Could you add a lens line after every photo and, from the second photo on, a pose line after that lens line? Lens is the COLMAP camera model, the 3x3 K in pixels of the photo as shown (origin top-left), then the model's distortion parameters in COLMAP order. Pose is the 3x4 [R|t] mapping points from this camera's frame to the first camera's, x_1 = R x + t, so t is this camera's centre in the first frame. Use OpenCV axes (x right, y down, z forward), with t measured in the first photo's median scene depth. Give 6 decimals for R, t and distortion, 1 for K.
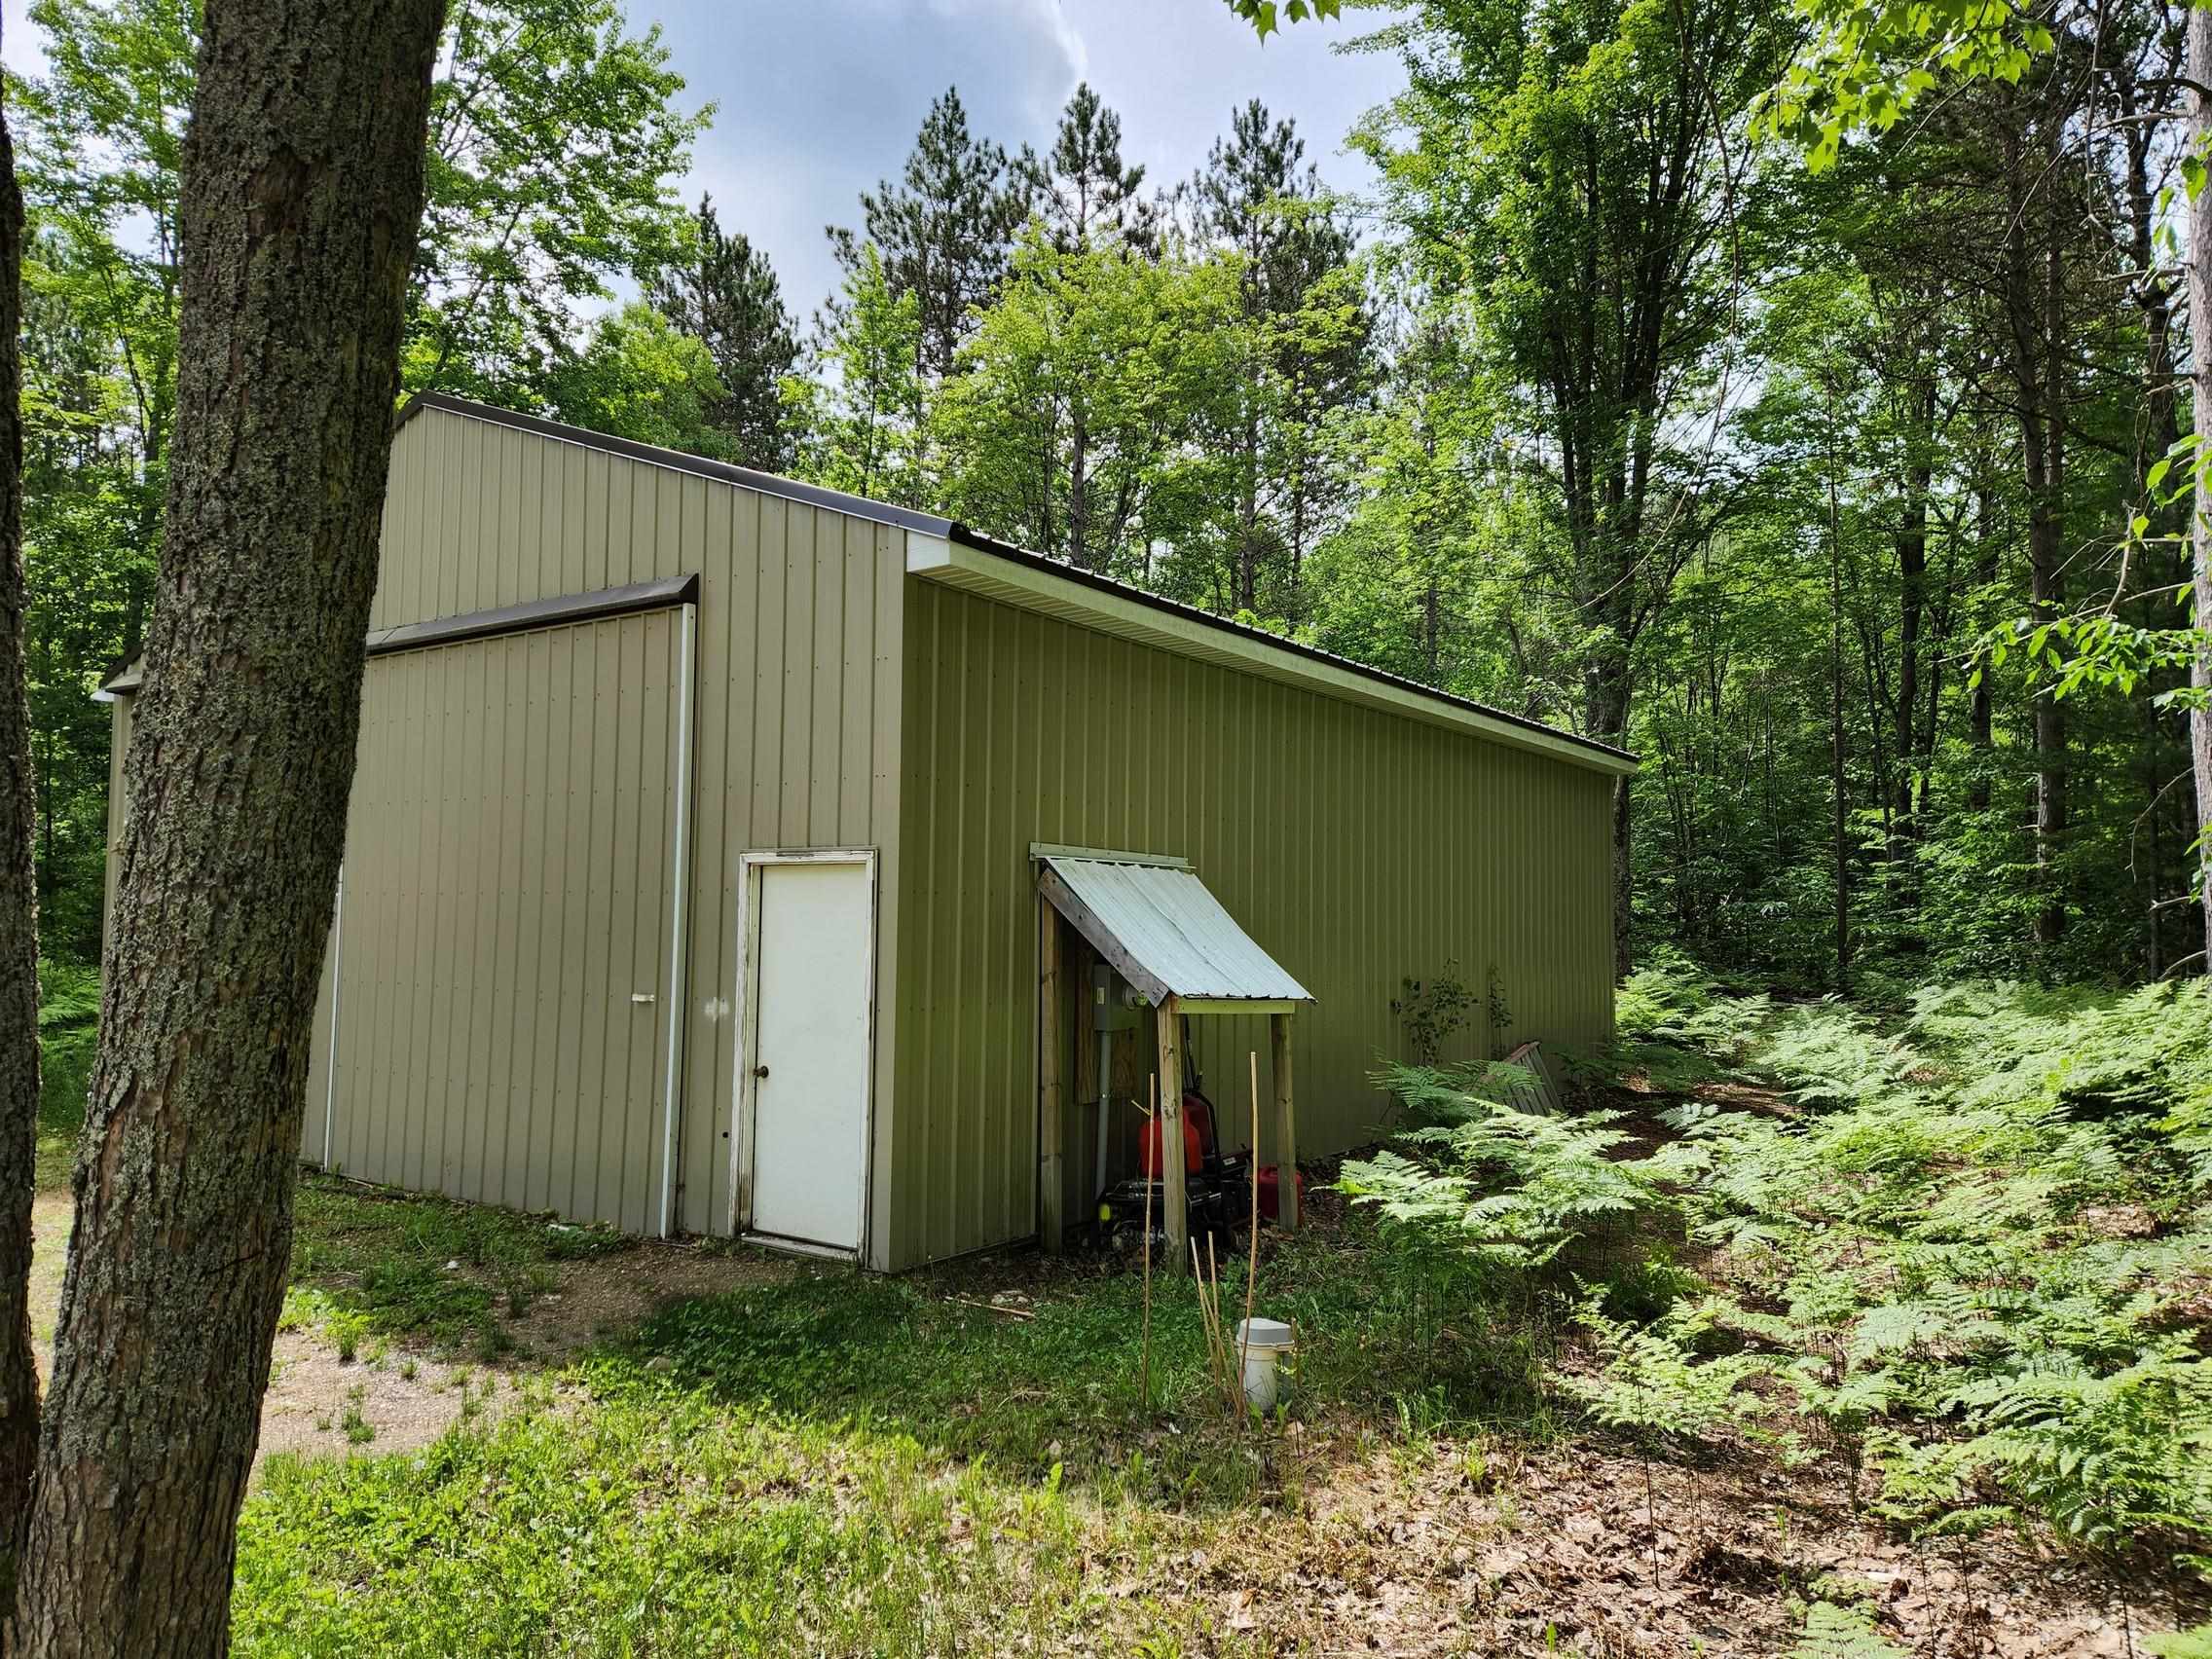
lens RADIAL K [[1475.8, 0, 1099.1], [0, 1475.8, 812.2], [0, 0, 1]] dist [0.030562, -0.003435]
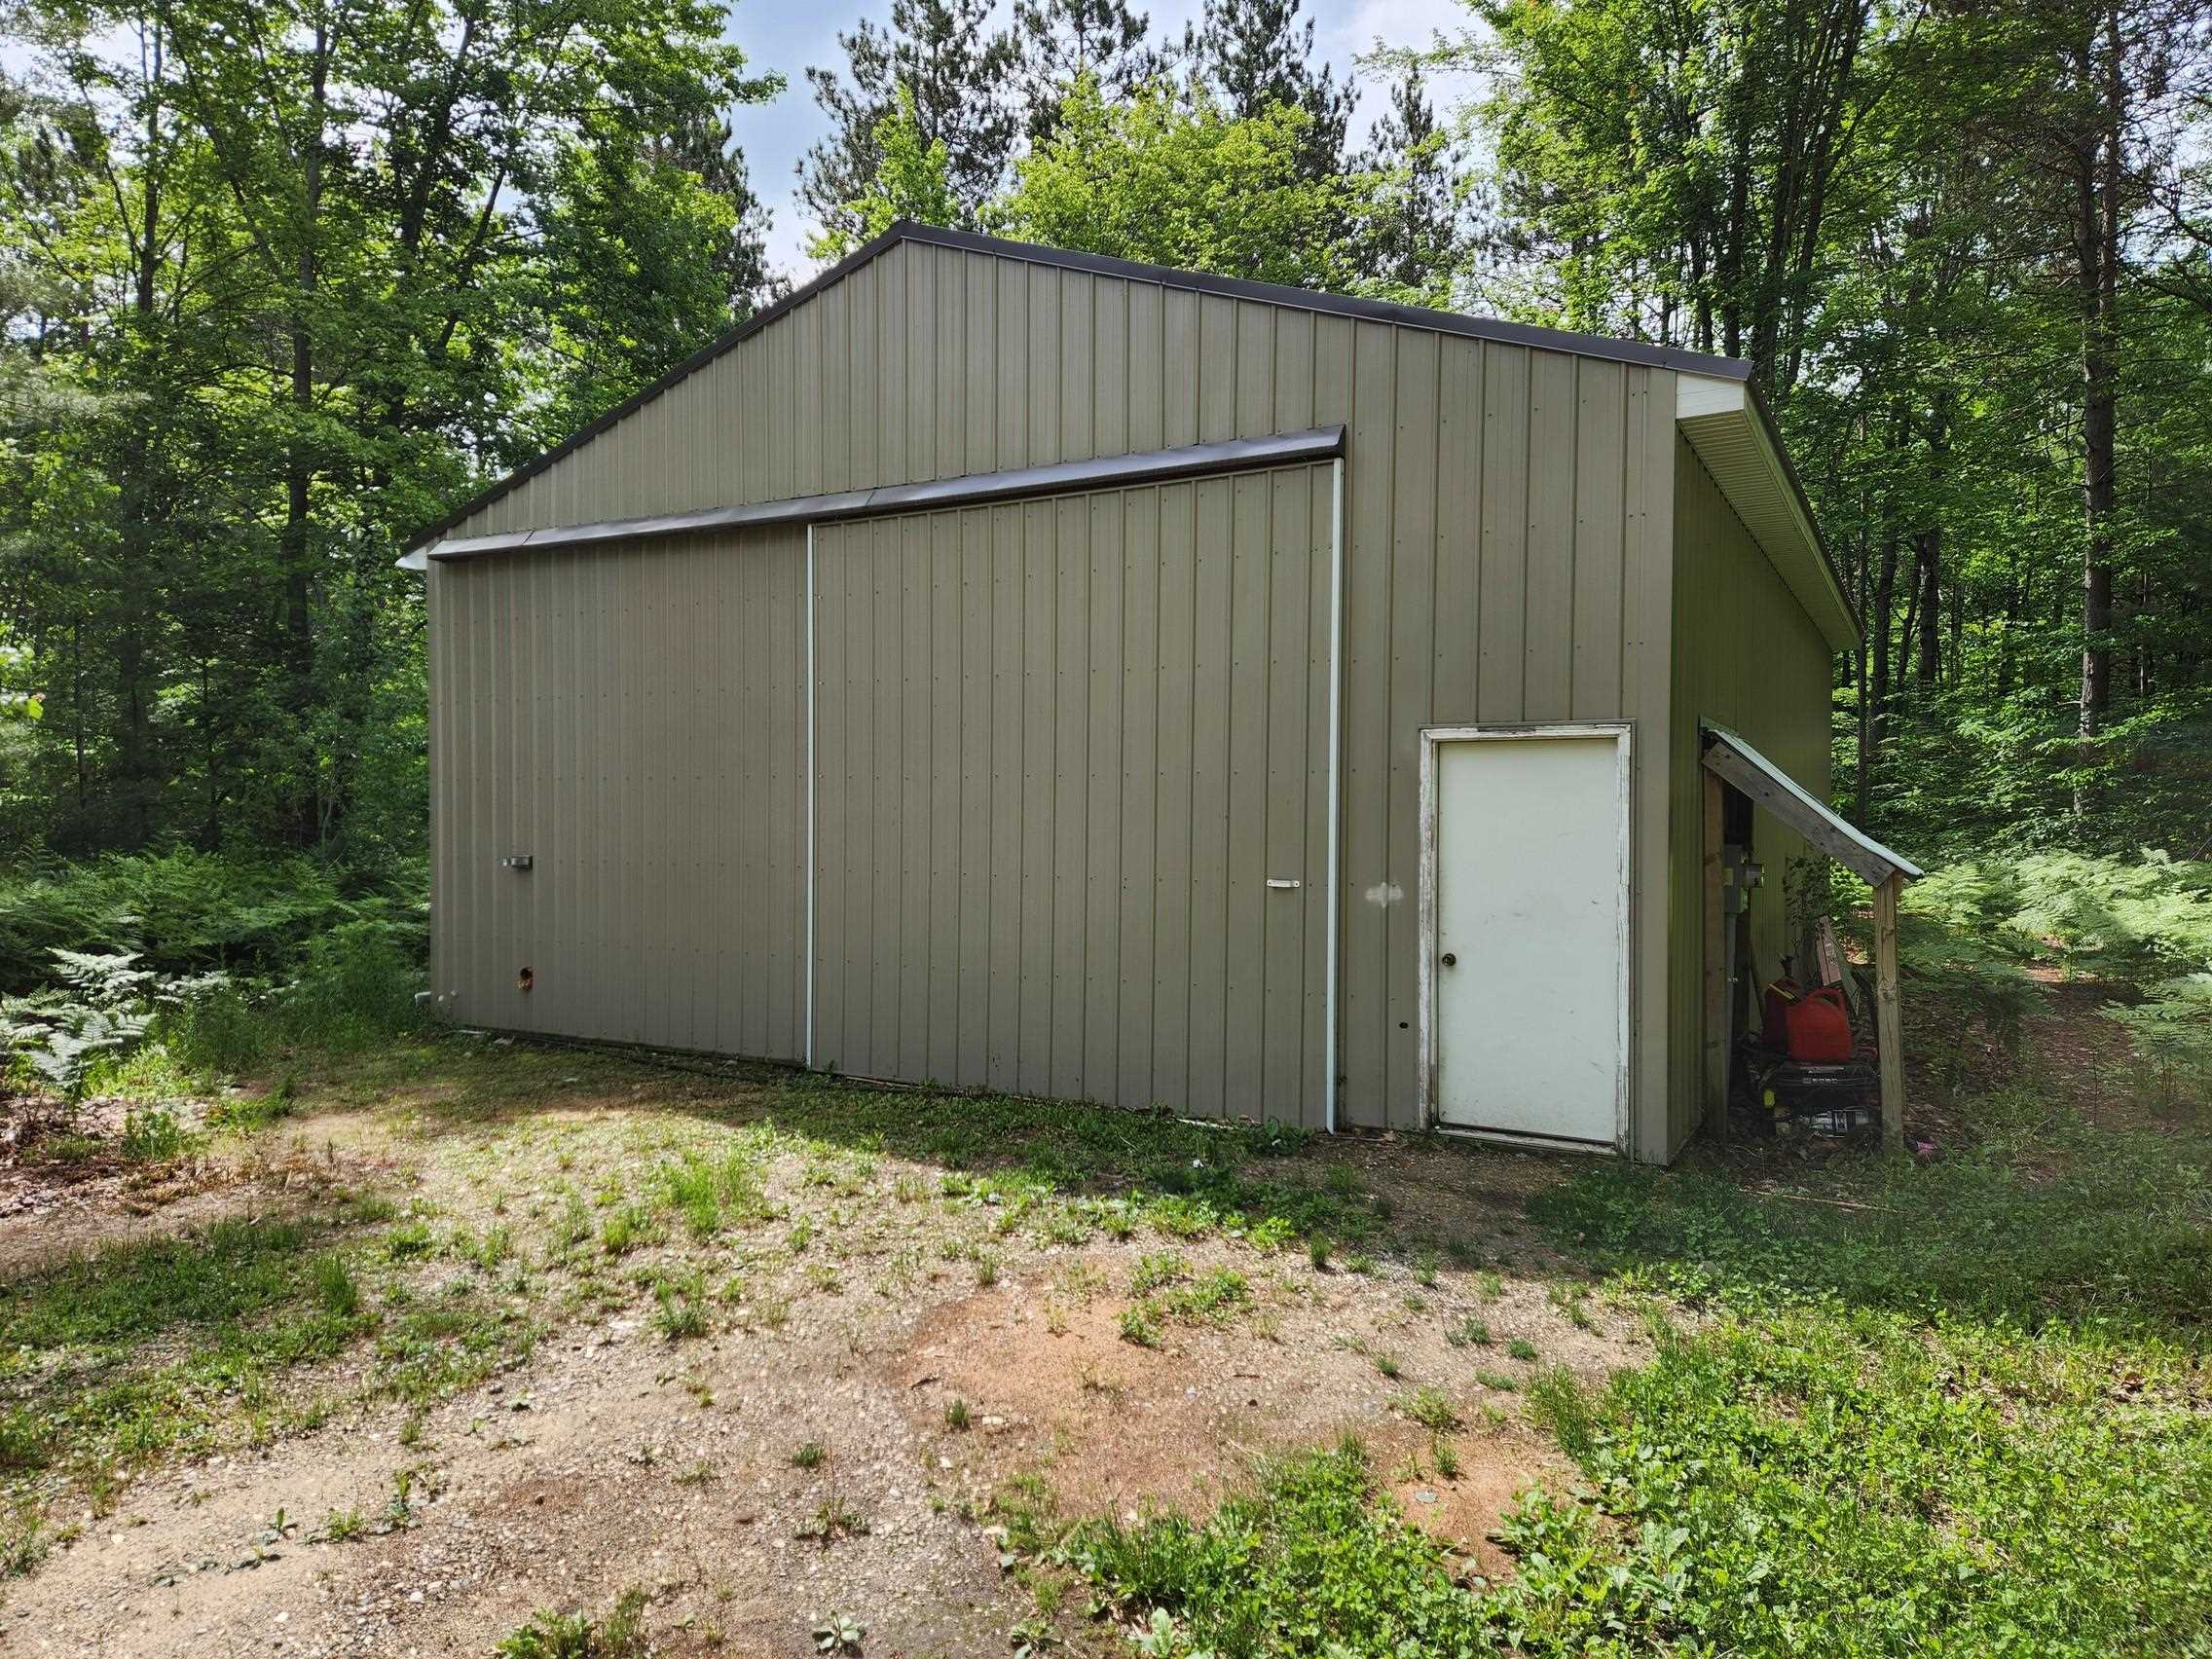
lens RADIAL K [[1475.8, 0, 1094.2], [0, 1475.8, 806.6], [0, 0, 1]] dist [0.030562, -0.003435]
pose [[0.995659, -0.010745, 0.092451, -0.530278], [0.003810, 0.997187, 0.074862, 0.005873], [-0.092996, -0.074185, 0.992899, 0.084299]]
